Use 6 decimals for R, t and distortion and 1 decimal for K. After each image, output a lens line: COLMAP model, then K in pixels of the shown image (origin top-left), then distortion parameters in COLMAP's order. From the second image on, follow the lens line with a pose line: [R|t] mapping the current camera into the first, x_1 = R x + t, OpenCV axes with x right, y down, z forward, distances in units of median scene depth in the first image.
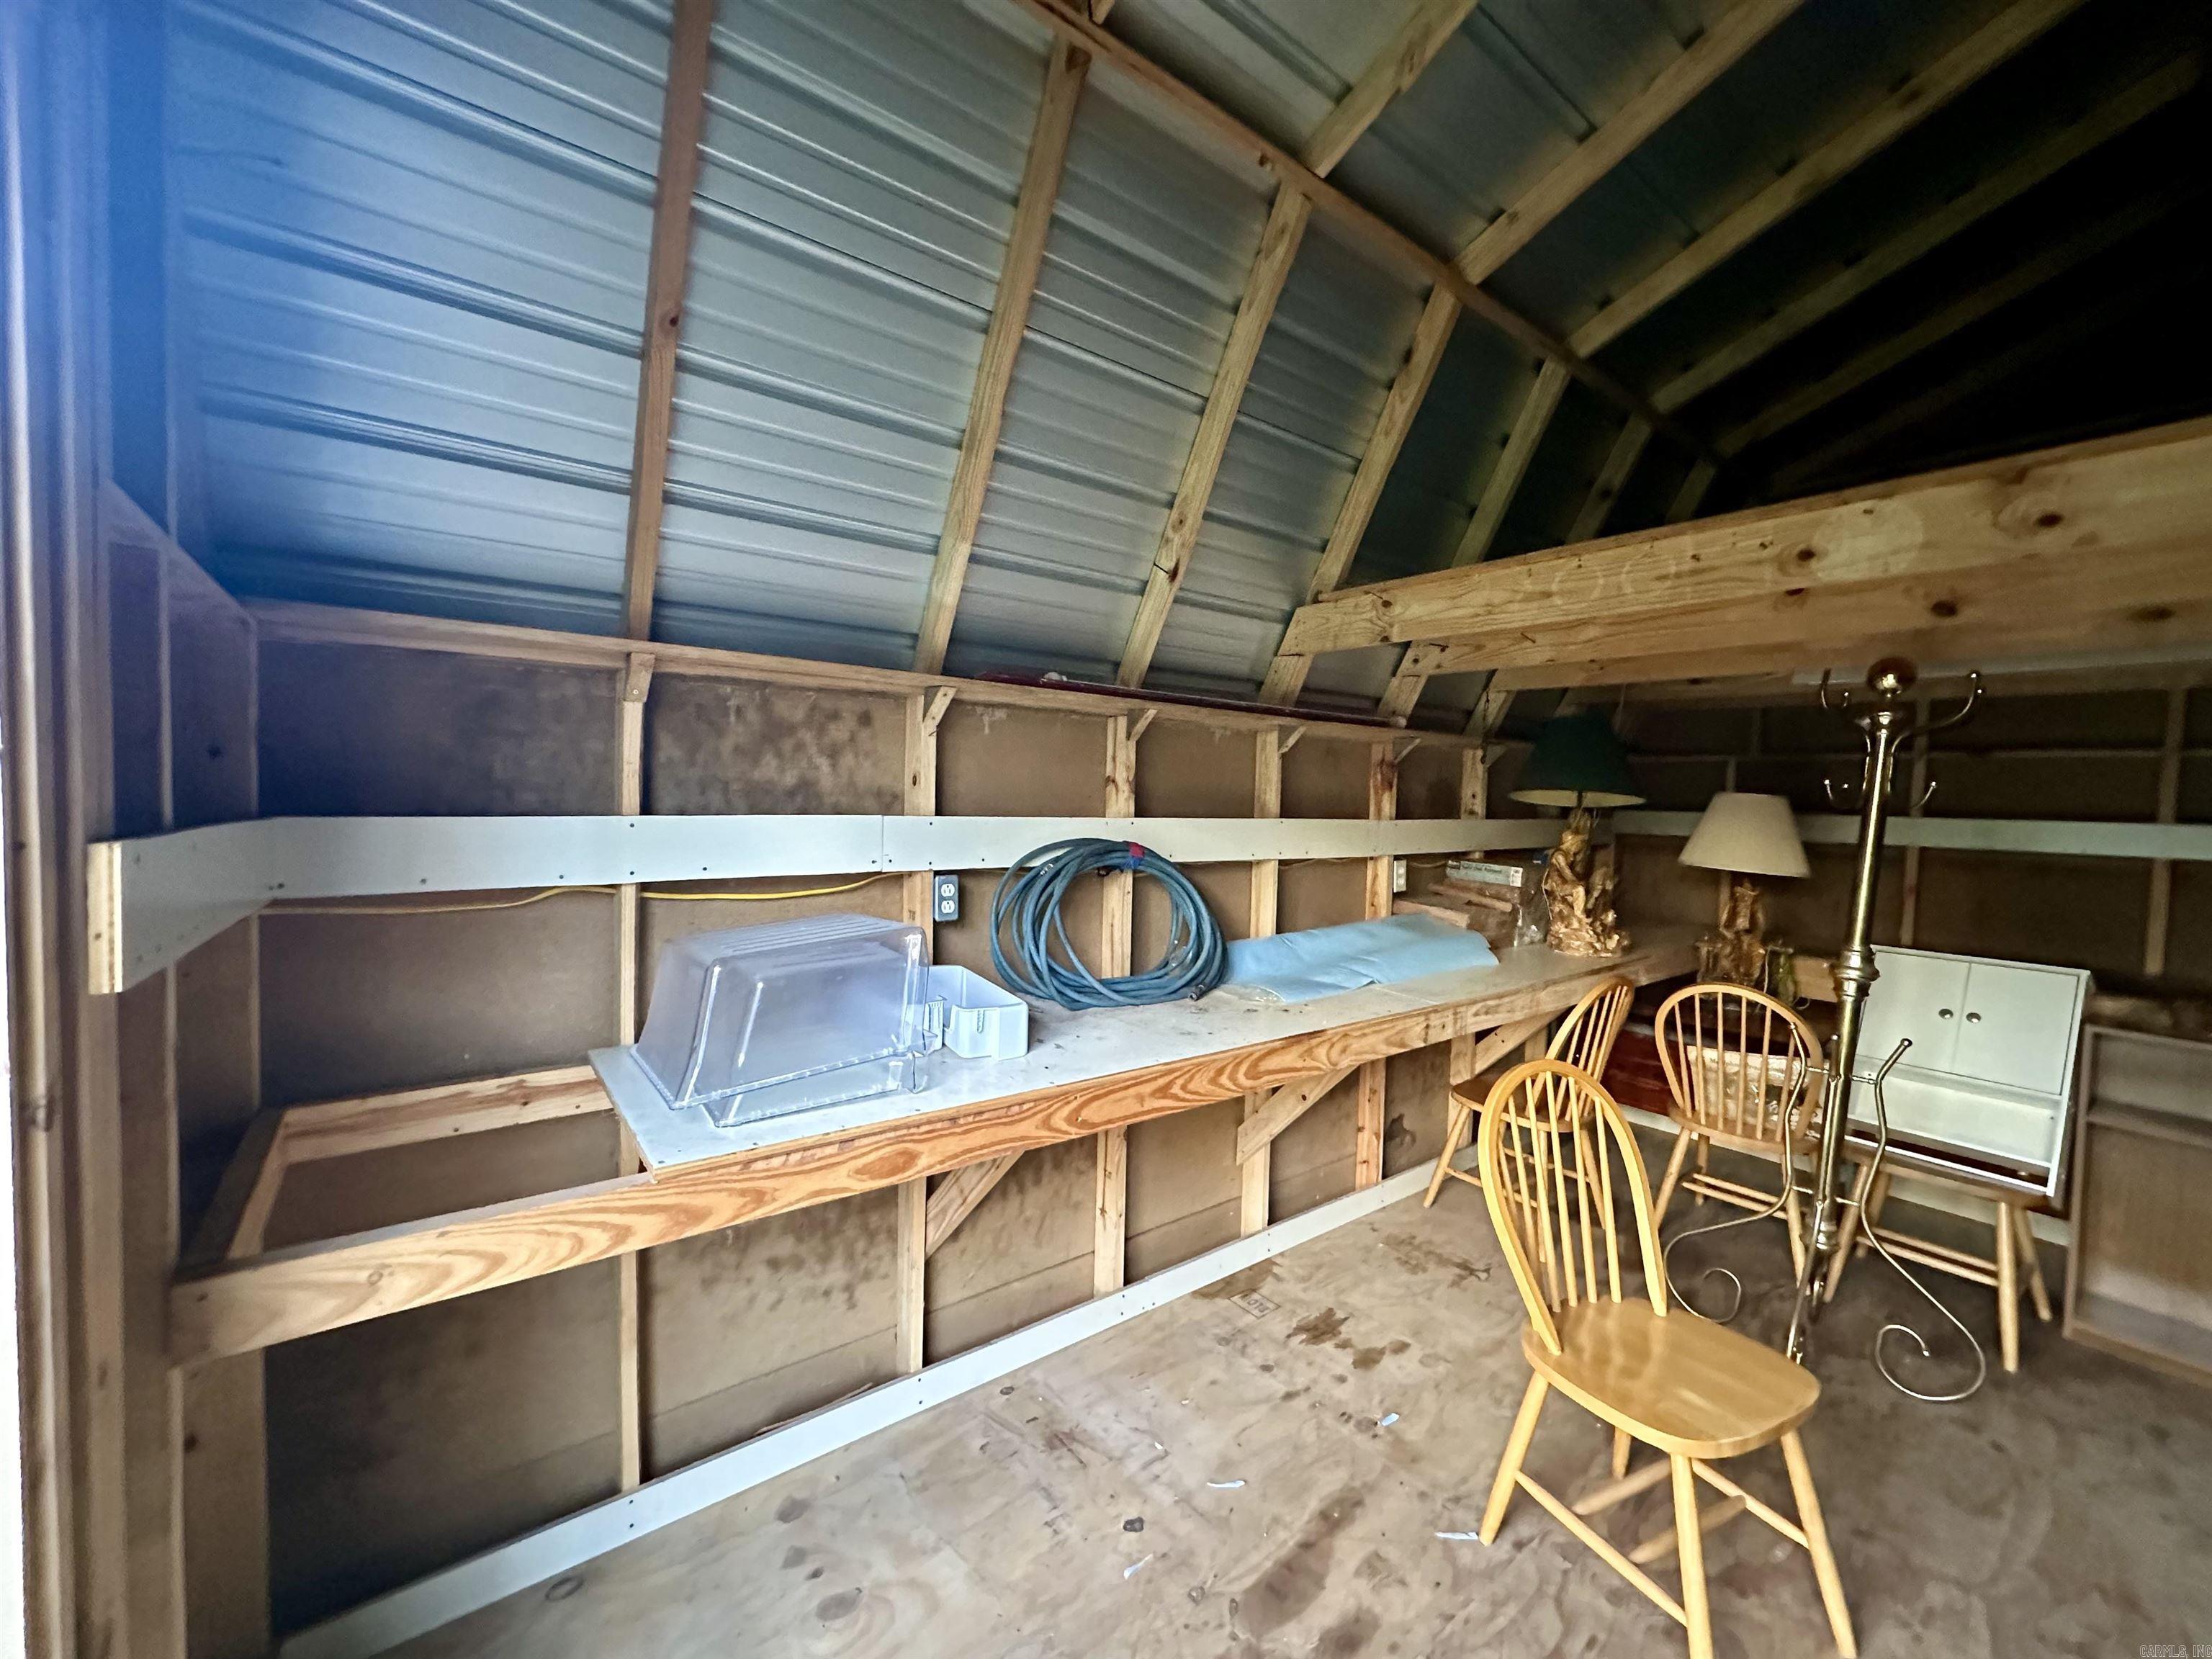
lens RADIAL K [[880.6, 0, 1104.4], [0, 880.6, 826.8], [0, 0, 1]] dist [0.000189, 0.000425]
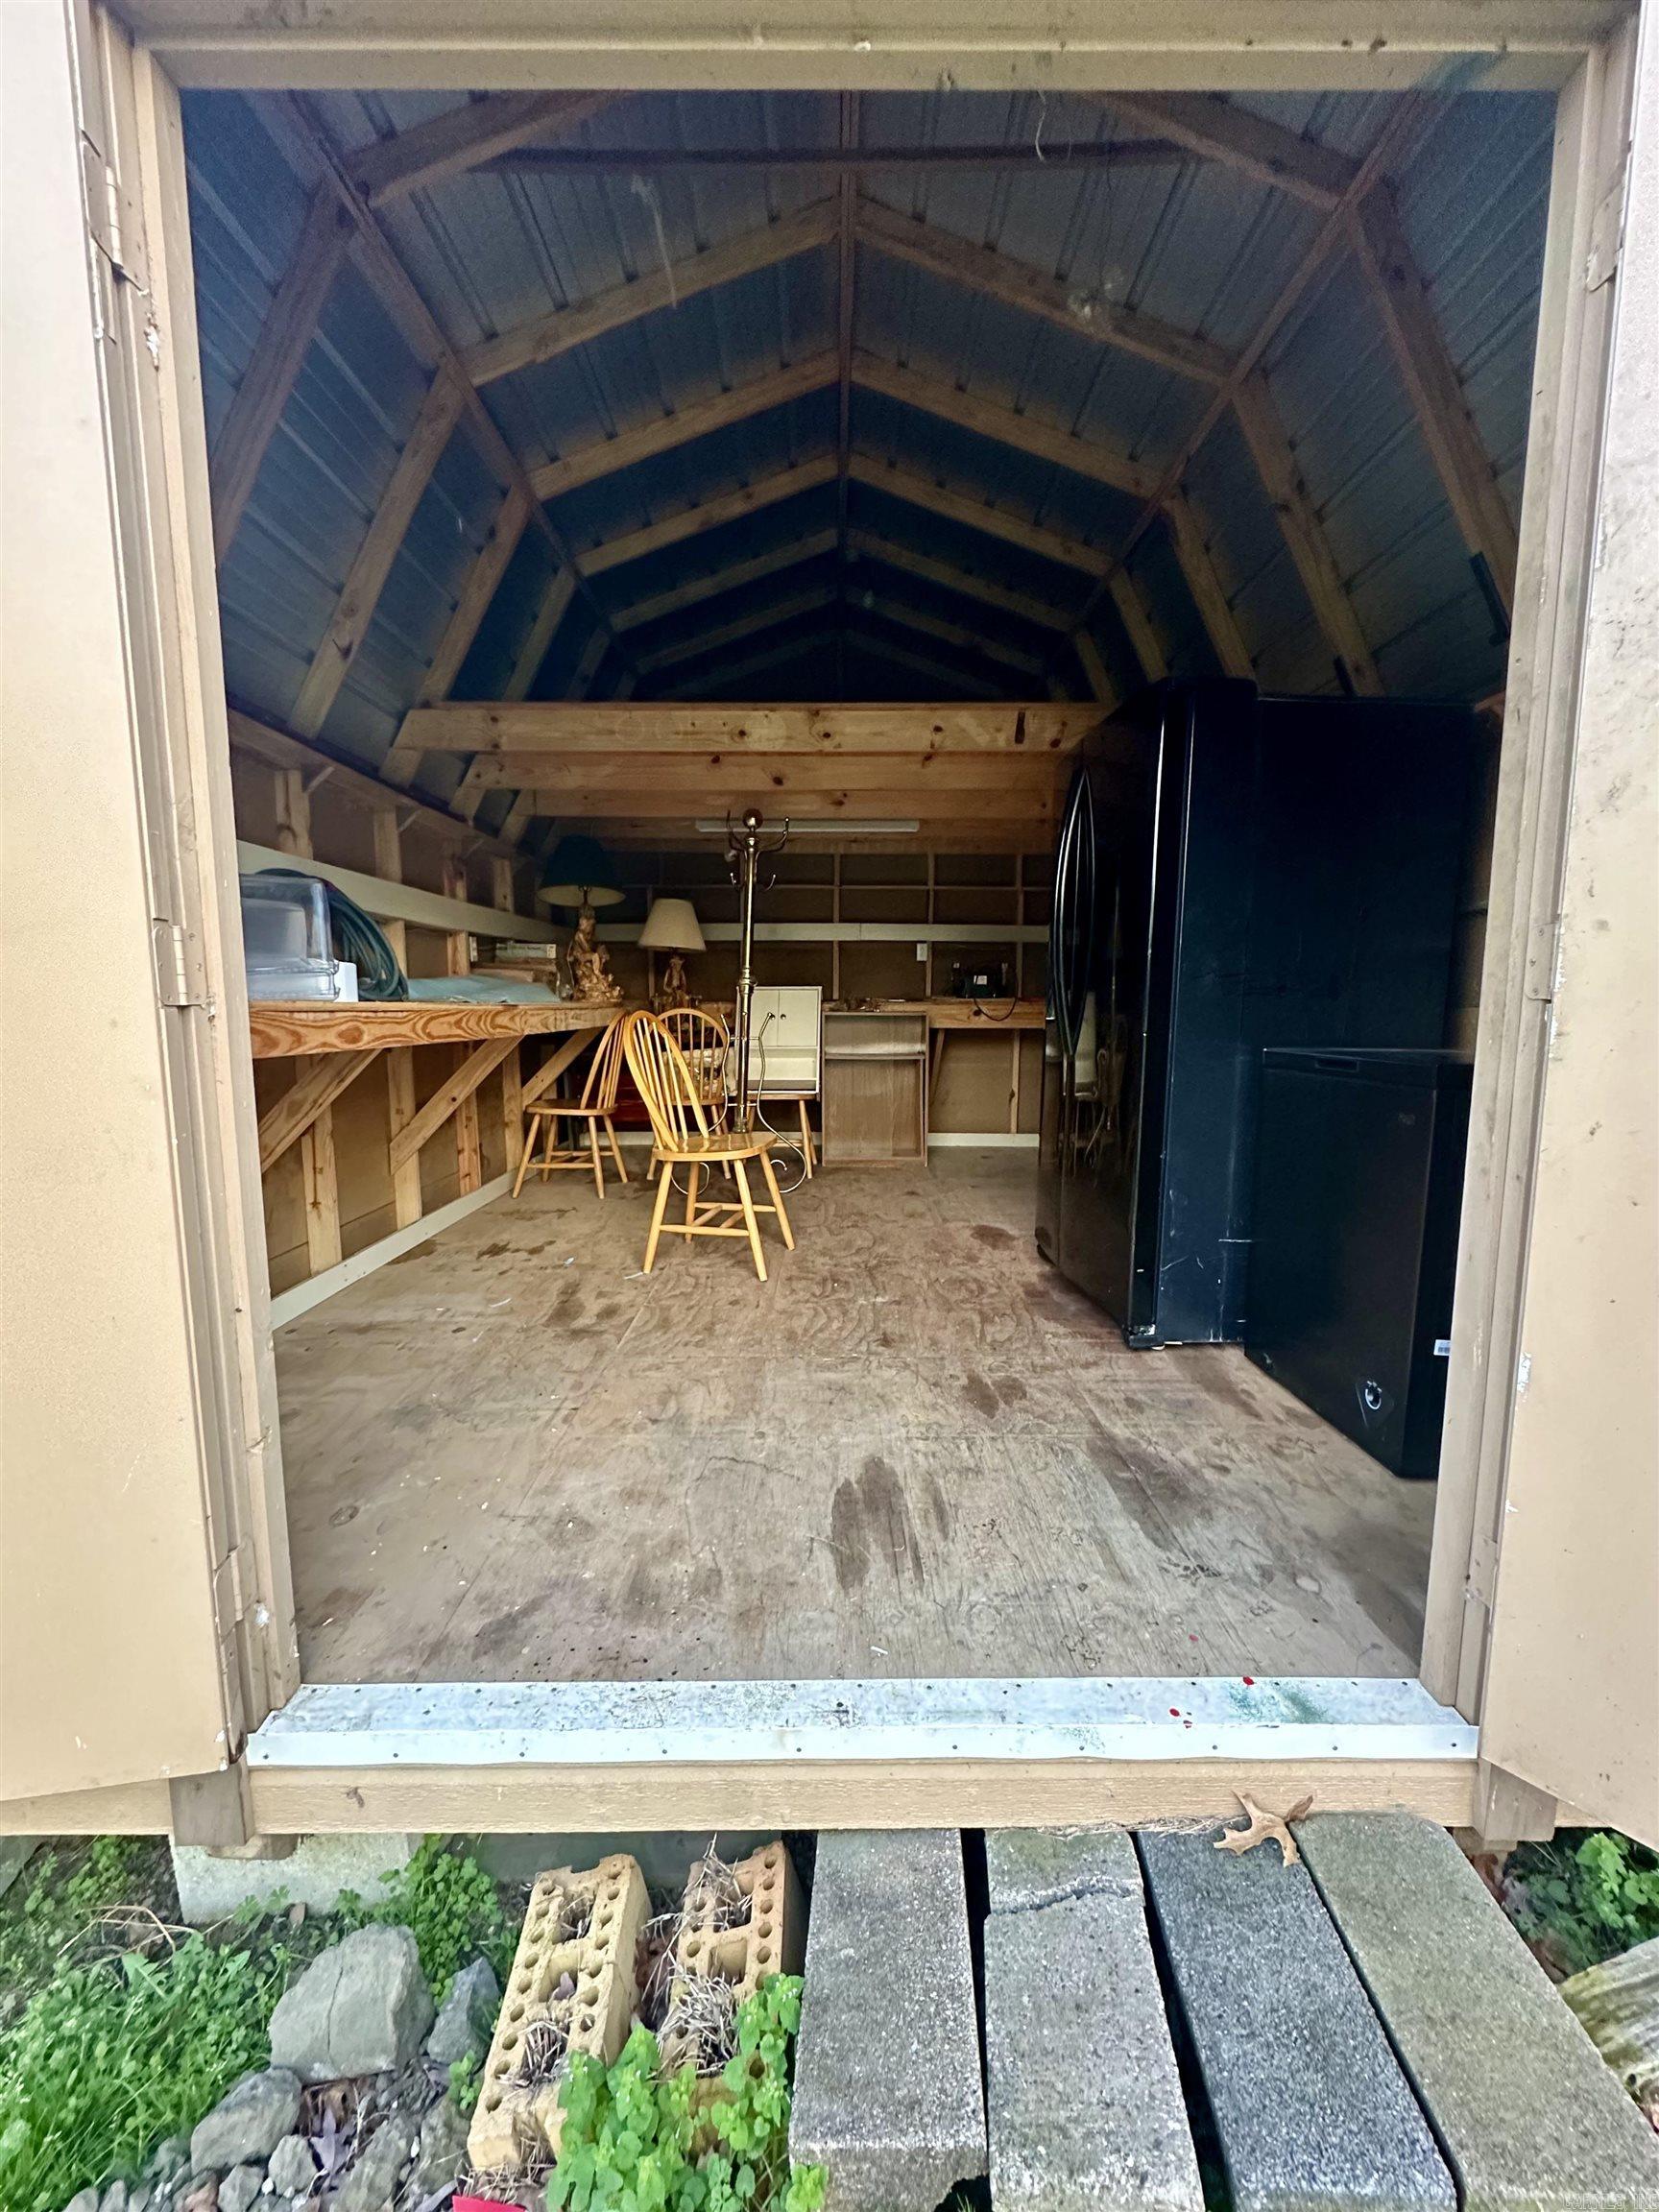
lens RADIAL K [[880.6, 0, 832.8], [0, 880.6, 1096.3], [0, 0, 1]] dist [0.000189, 0.000425]
pose [[0.605867, -0.114615, 0.787267, -0.510327], [0.047235, 0.993005, 0.108217, 0.207265], [-0.794163, -0.028378, 0.607042, -0.267638]]
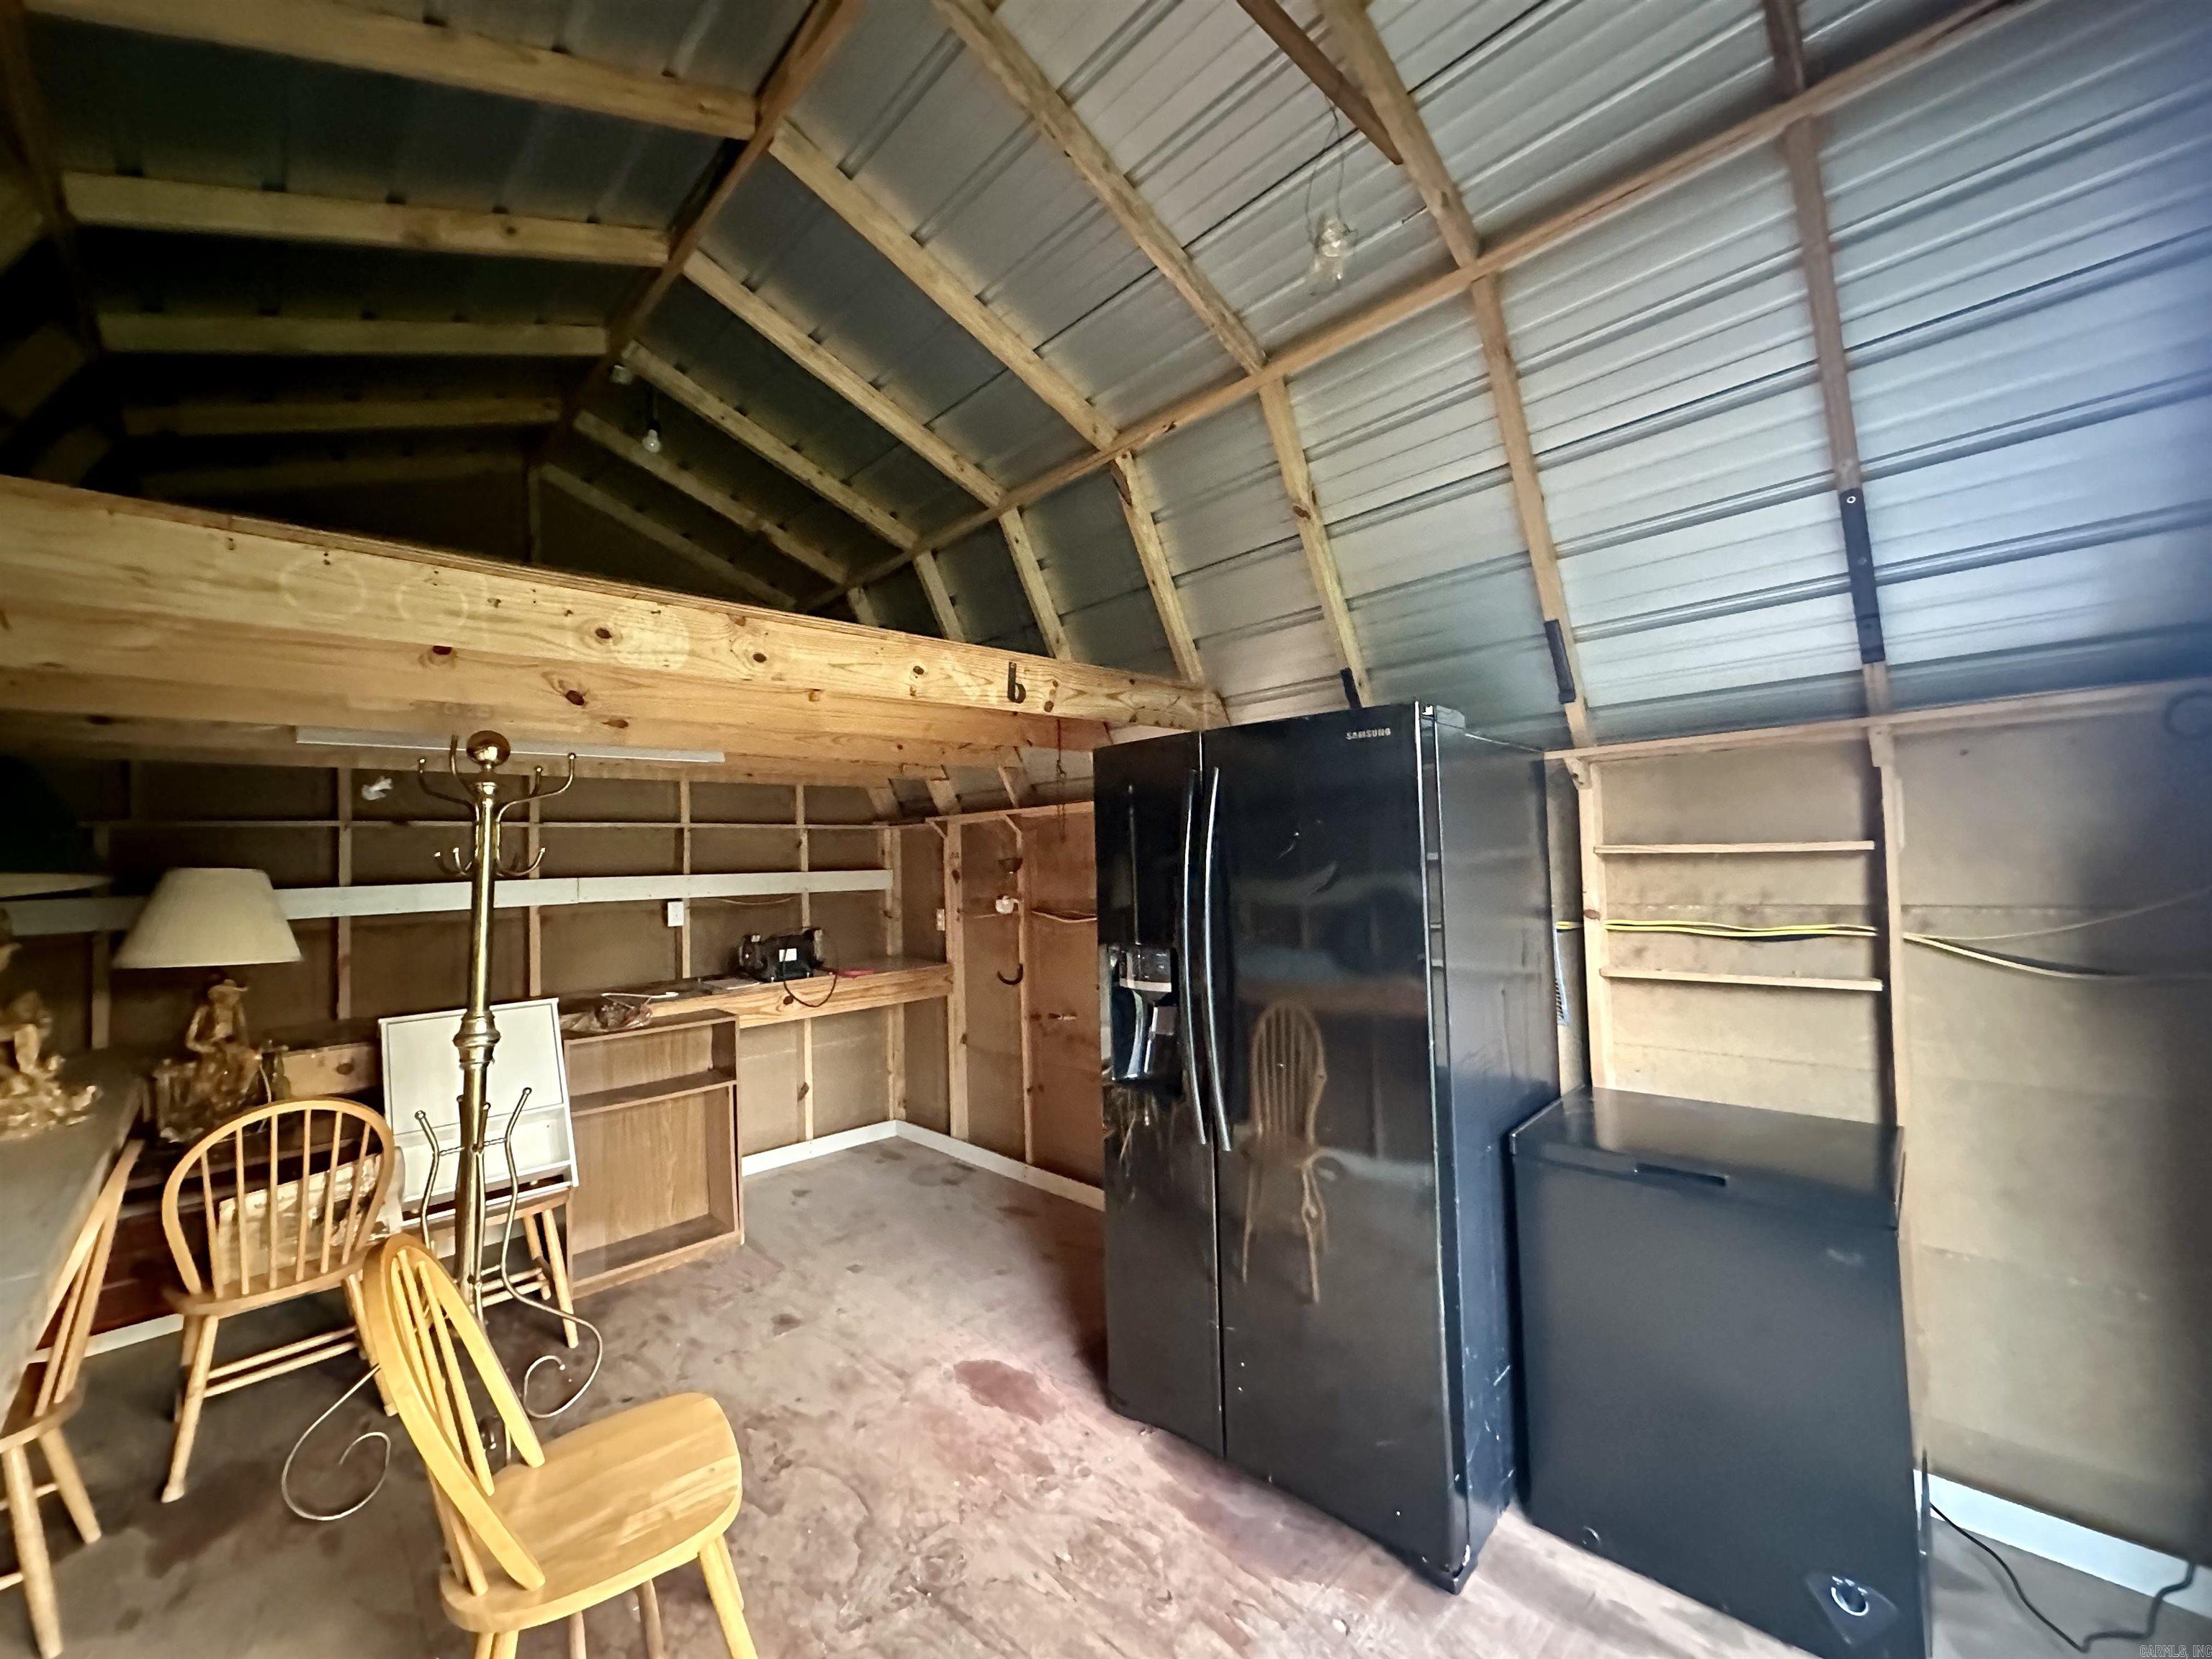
lens RADIAL K [[874.6, 0, 1101.8], [0, 874.6, 820.4], [0, 0, 1]] dist [0.000690, 0.000280]
pose [[-0.124890, 0.015340, 0.992052, -0.223617], [0.071941, 0.997389, -0.006365, -0.024752], [-0.989559, 0.070574, -0.125667, 0.391533]]
